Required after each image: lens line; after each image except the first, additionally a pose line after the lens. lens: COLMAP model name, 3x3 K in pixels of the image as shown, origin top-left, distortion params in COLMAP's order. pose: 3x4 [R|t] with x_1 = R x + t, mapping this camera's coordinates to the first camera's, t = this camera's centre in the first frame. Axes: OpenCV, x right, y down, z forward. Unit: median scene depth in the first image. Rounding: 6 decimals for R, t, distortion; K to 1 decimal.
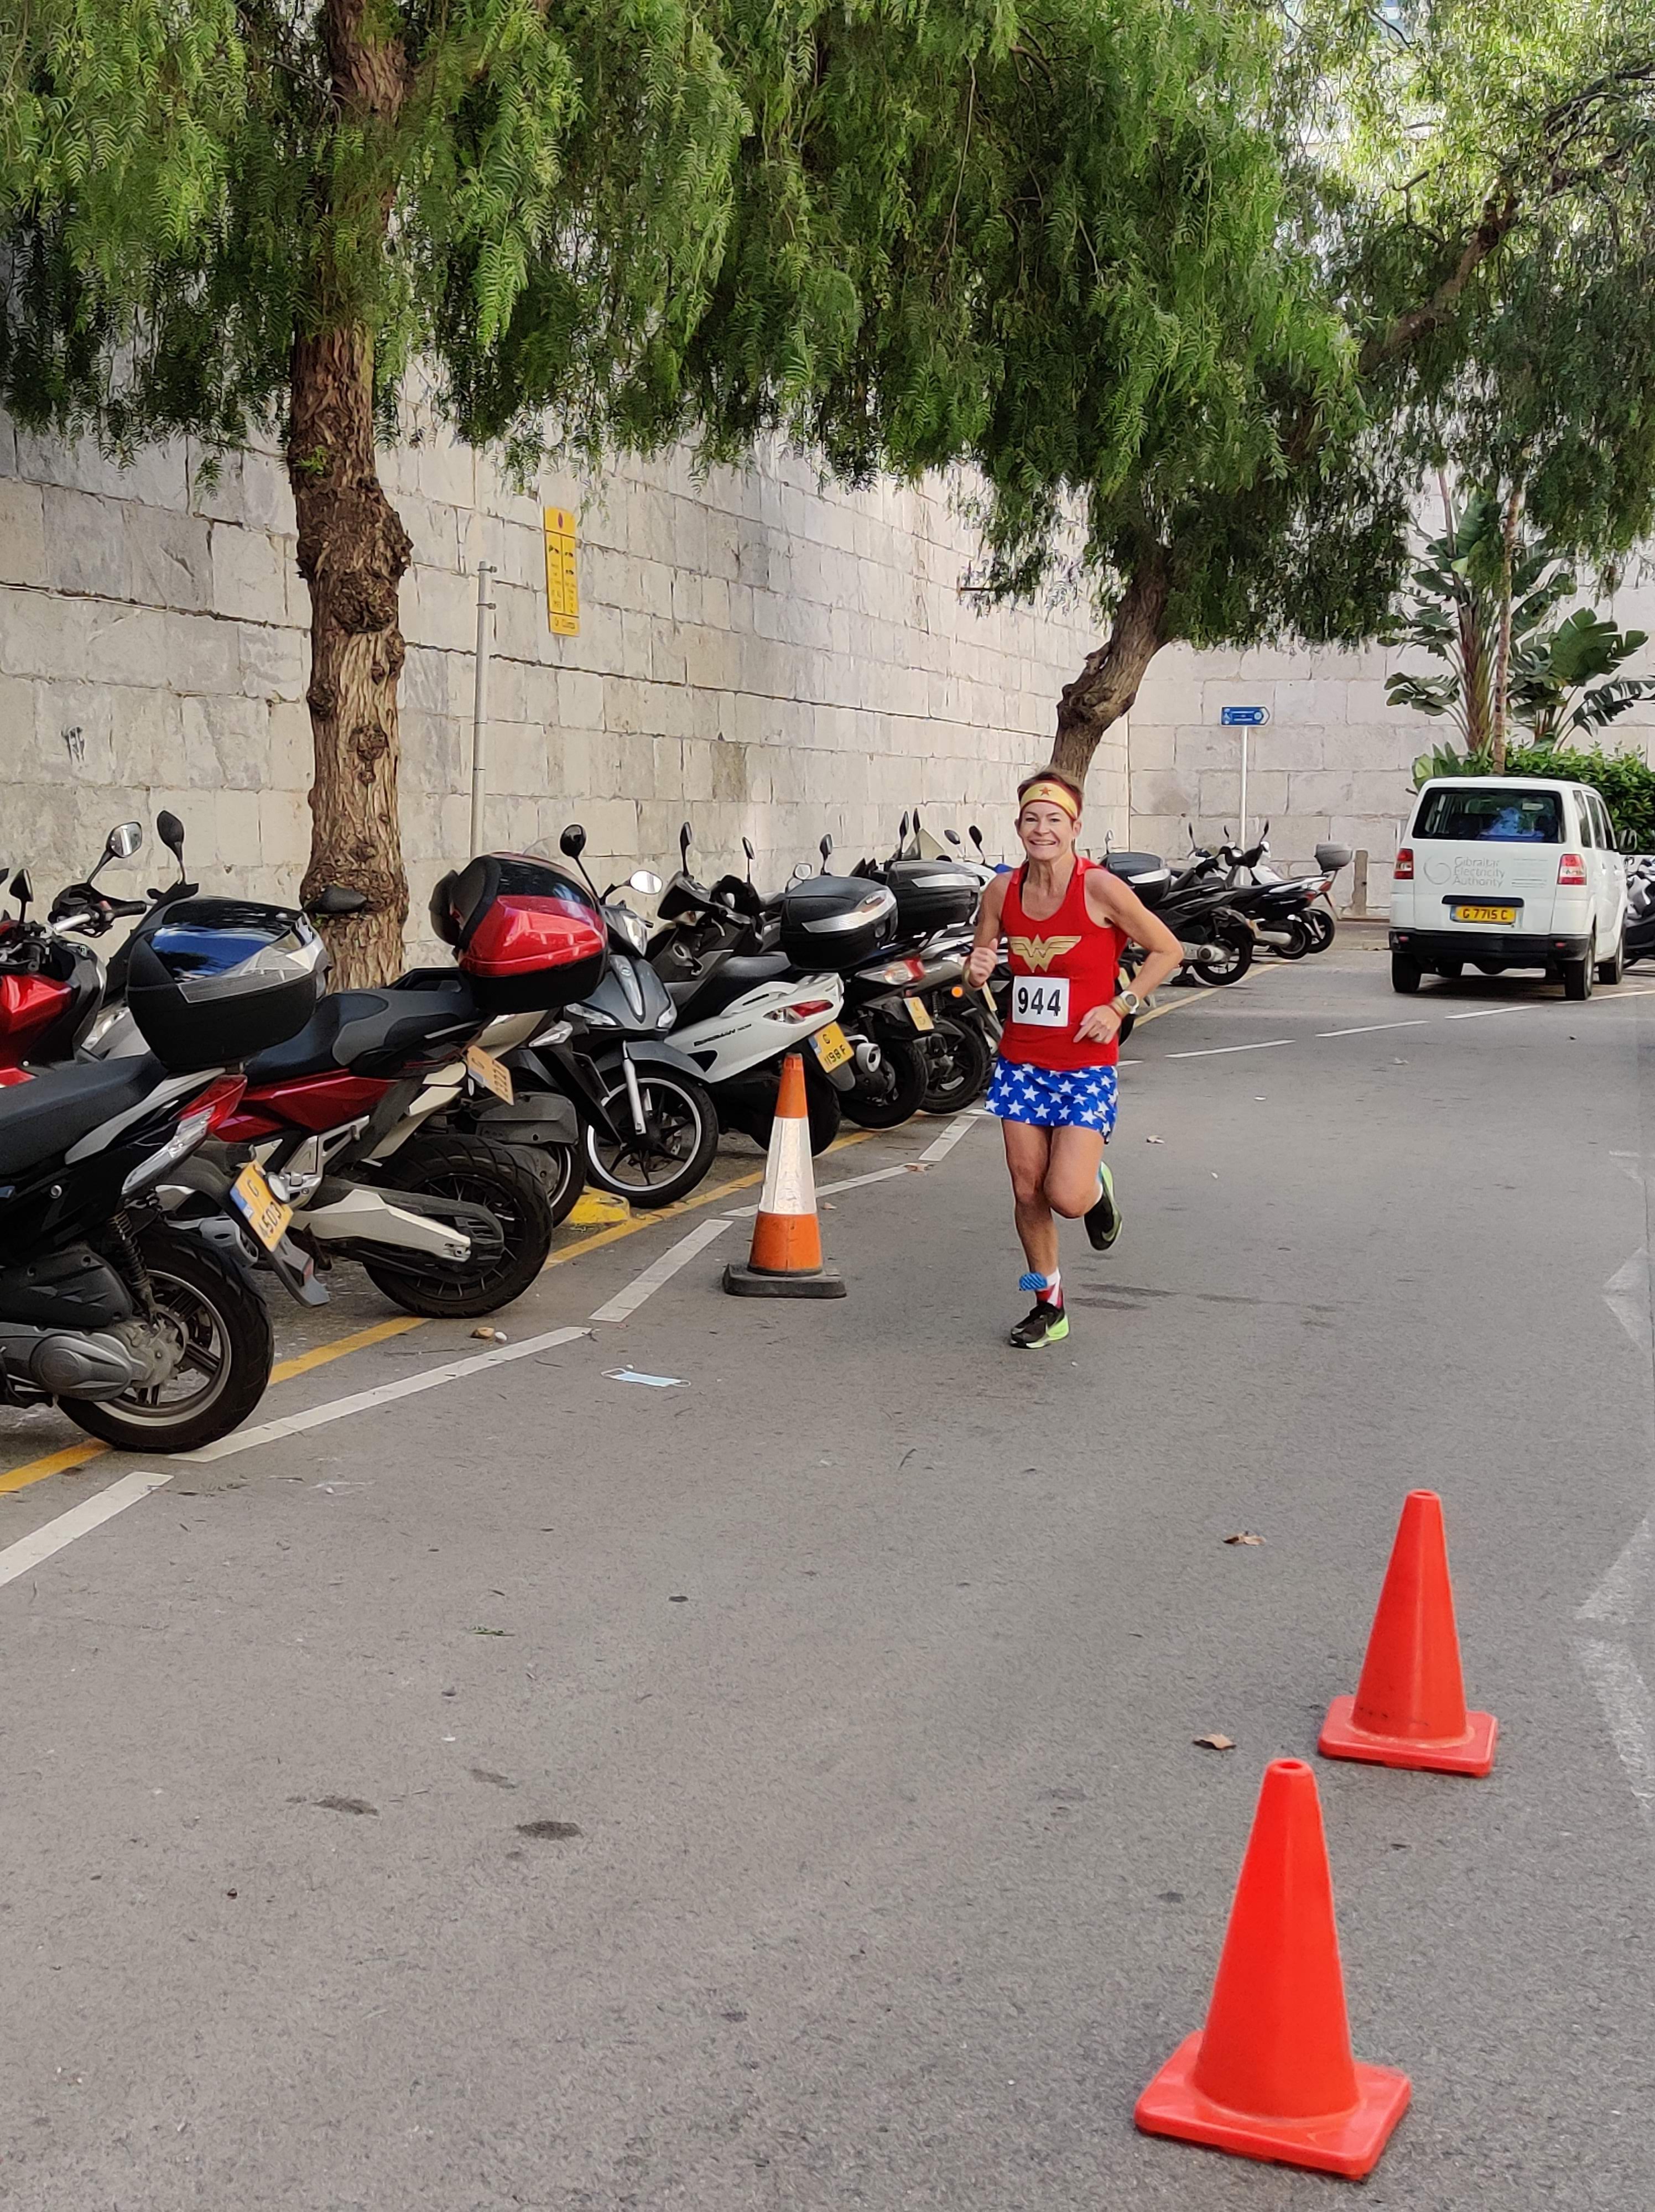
lens RADIAL K [[3004.3, 0, 734.8], [0, 3004.3, 1129.2], [0, 0, 1]] dist [0.080754, -0.348814]
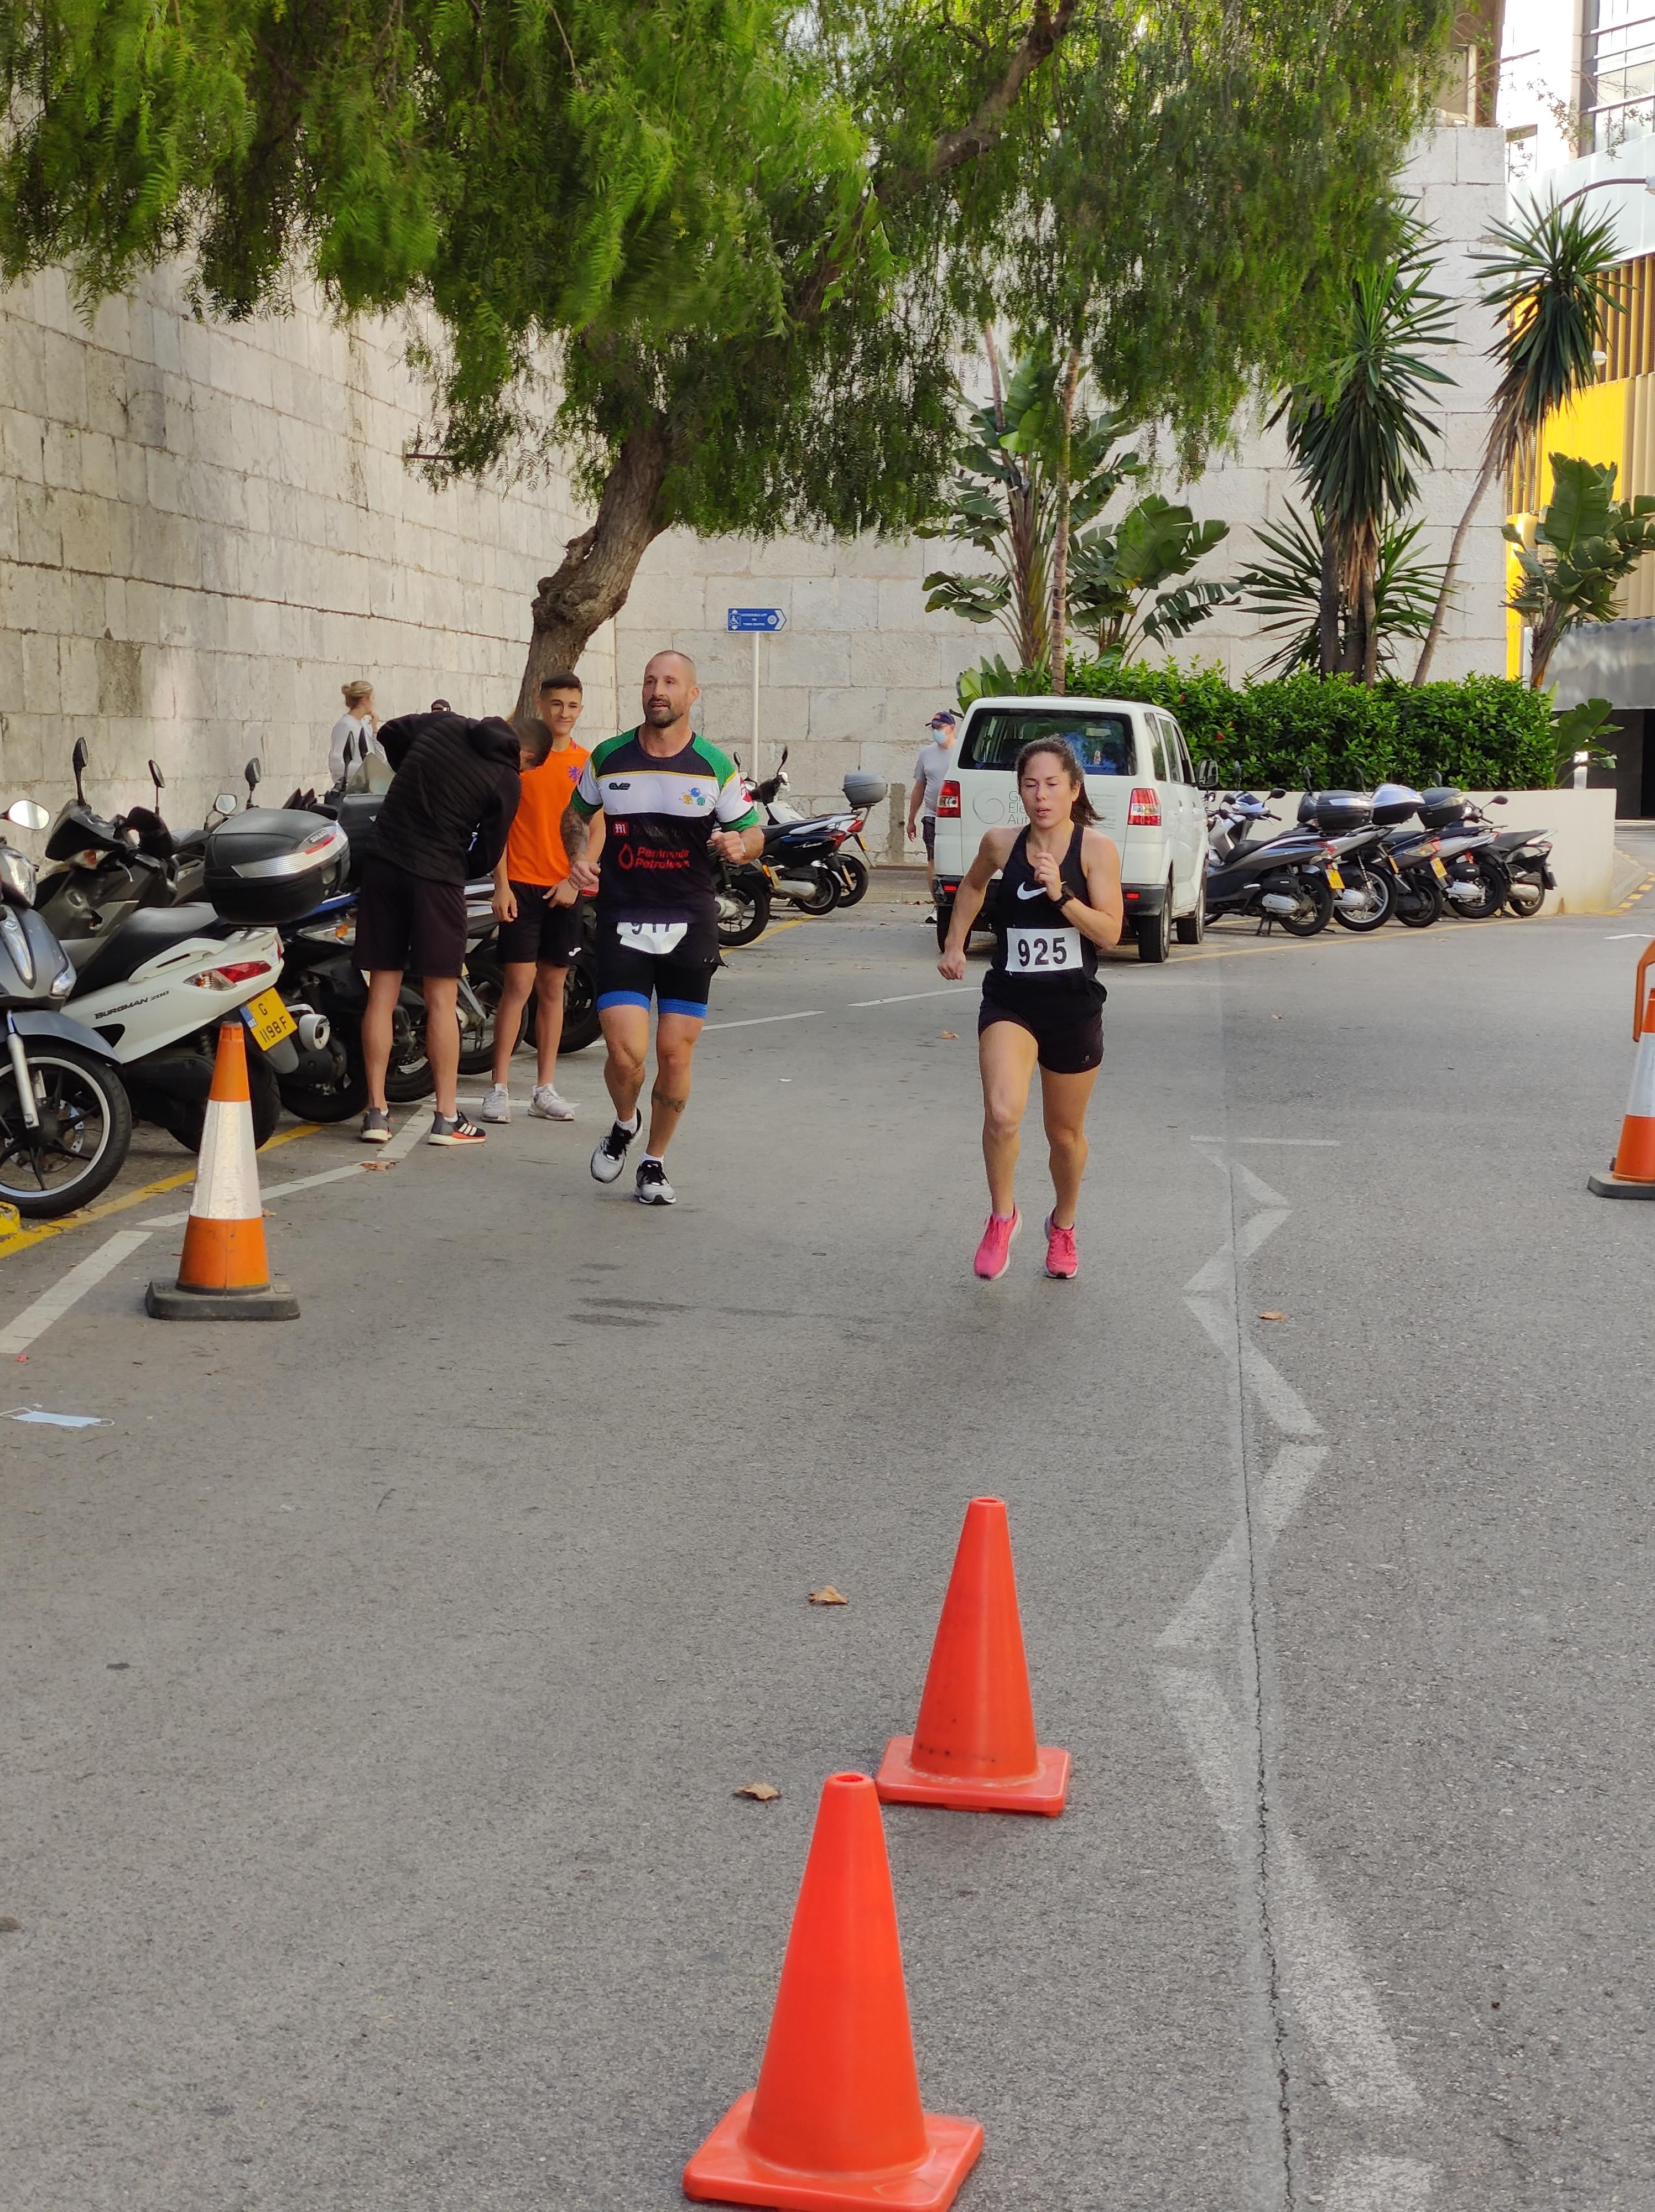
lens RADIAL K [[3767.1, 0, 835.9], [0, 3767.1, 1143.9], [0, 0, 1]] dist [0.148838, -0.056815]
pose [[0.982356, -0.014519, 0.186458, -0.010157], [0.014098, 0.999894, 0.003584, 0.006022], [-0.186491, -0.000892, 0.982456, -0.040548]]
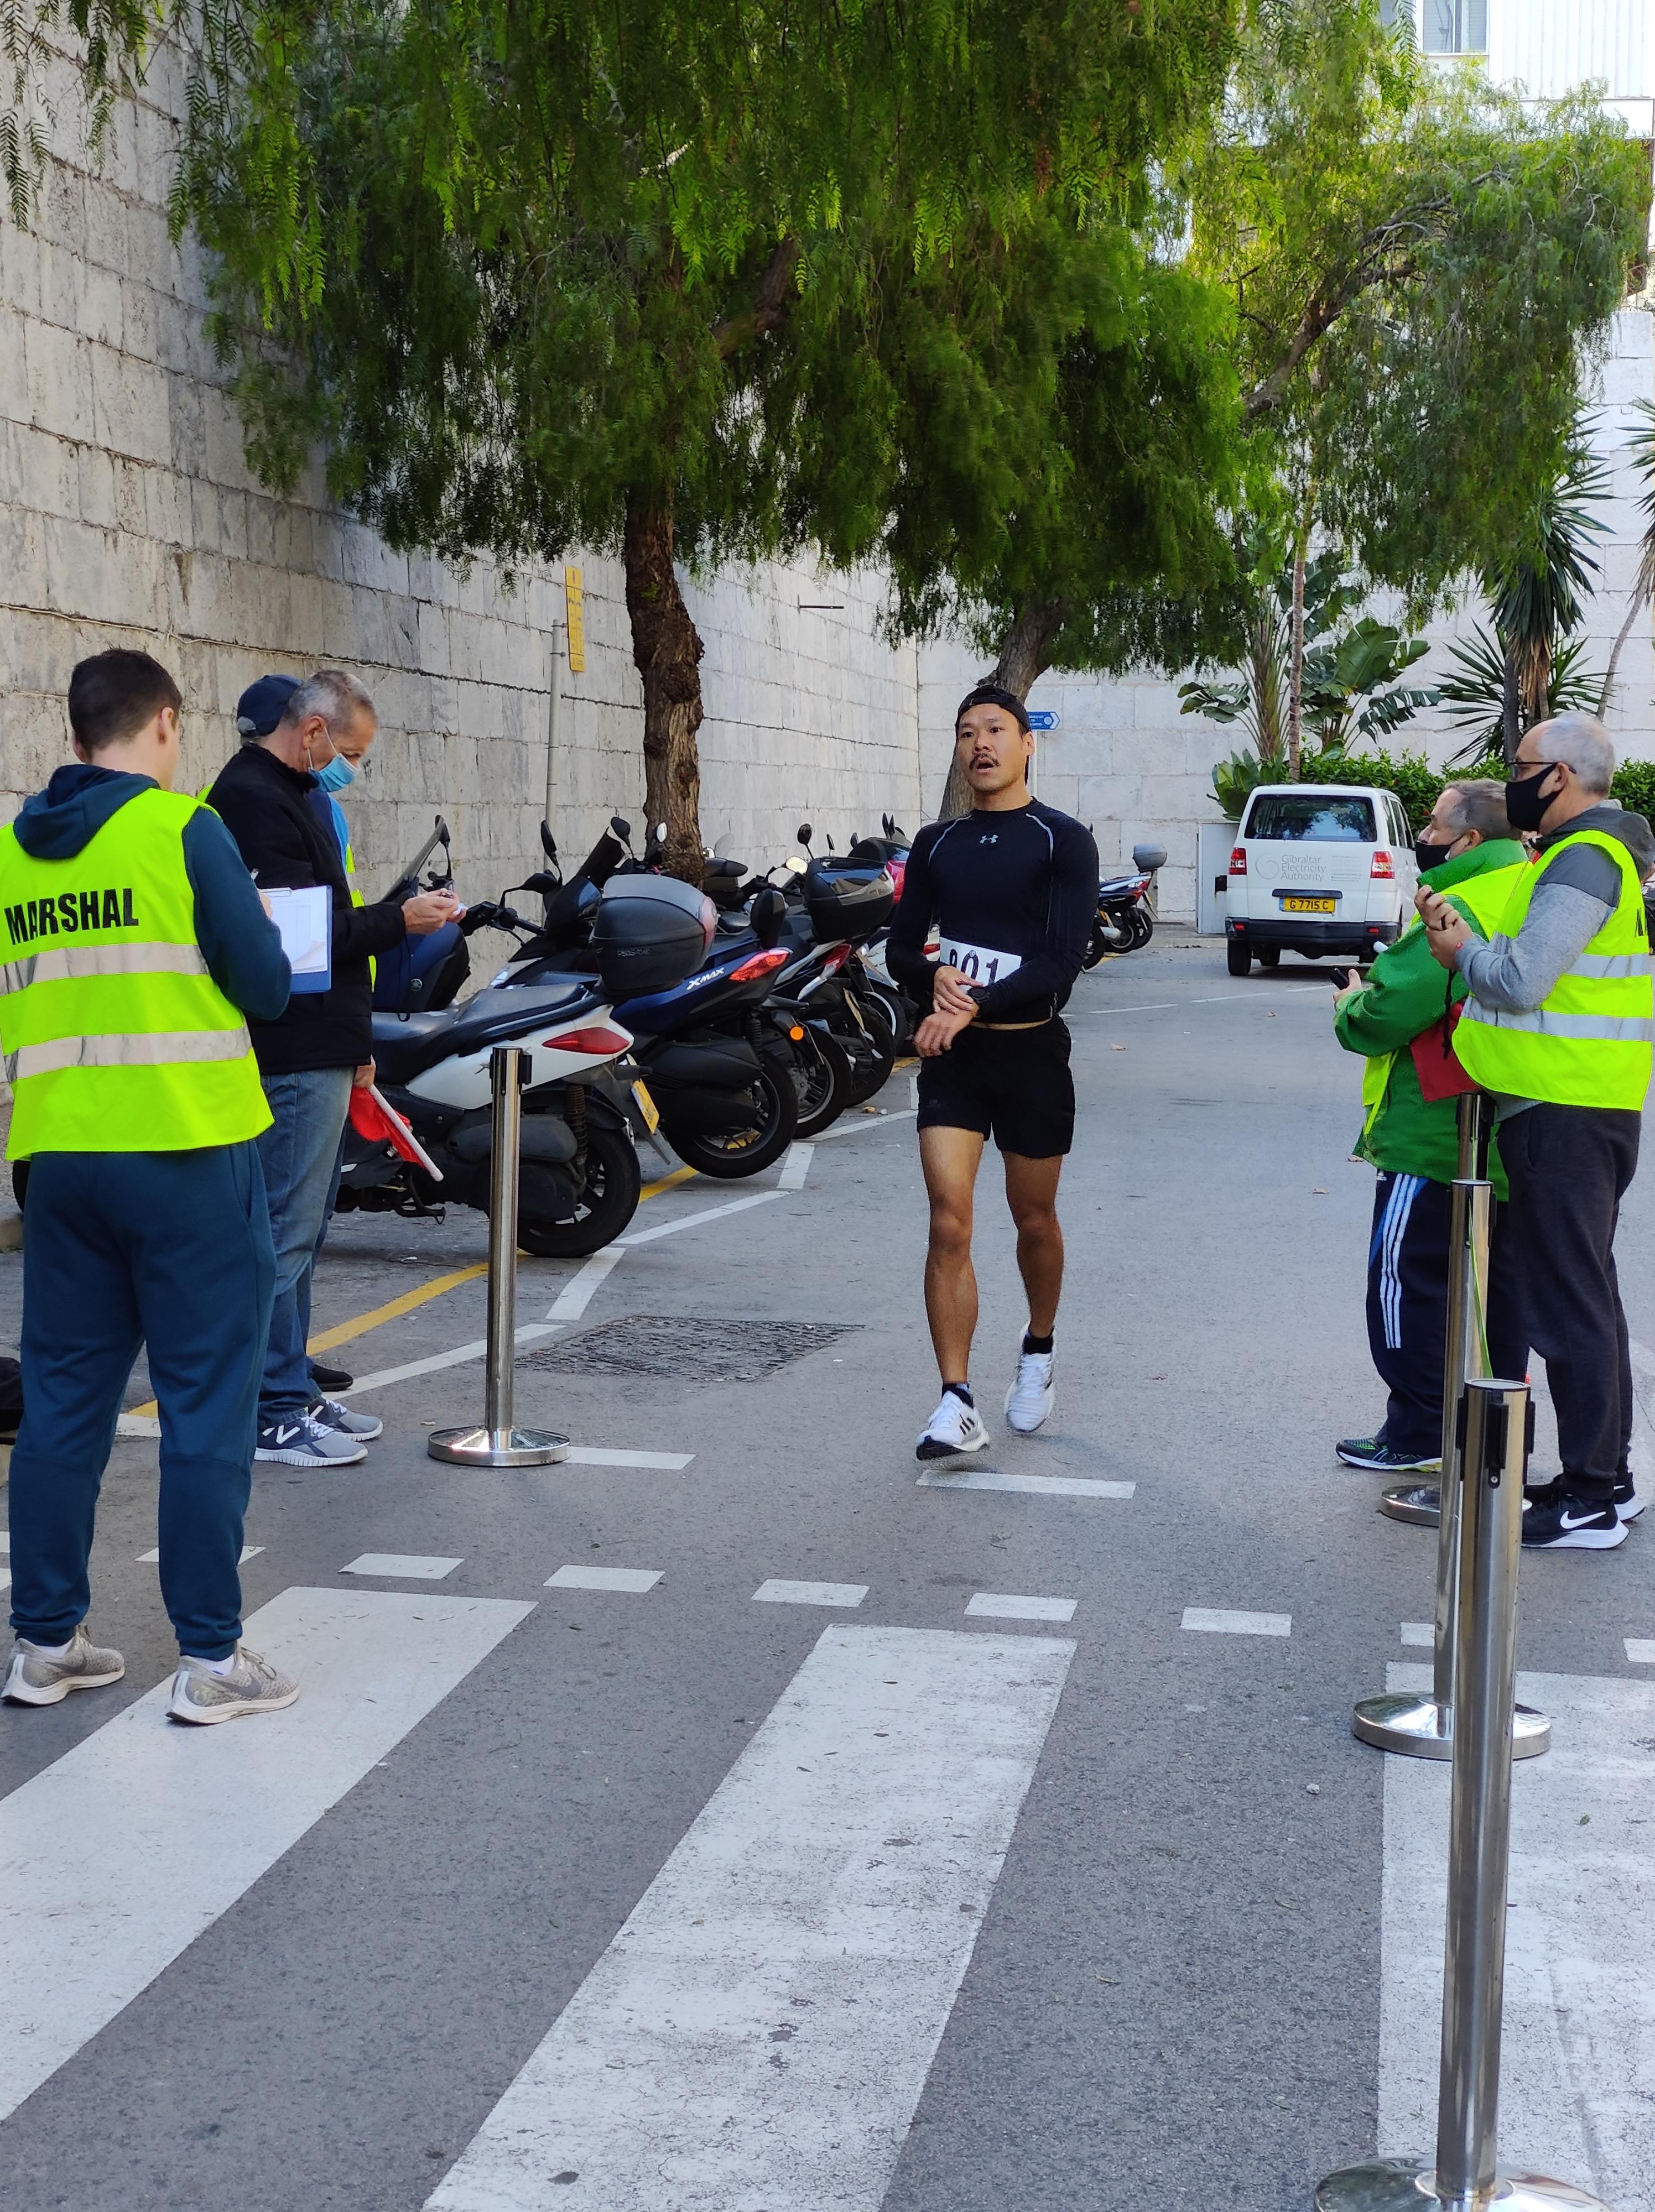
lens RADIAL K [[4100.9, 0, 761.5], [0, 4100.9, 1186.3], [0, 0, 1]] dist [-0.147971, 2.813761]
pose [[0.989741, -0.018595, 0.141657, -0.380268], [0.020864, 0.999676, -0.014547, 0.114259], [-0.141341, 0.017353, 0.989809, -1.072609]]
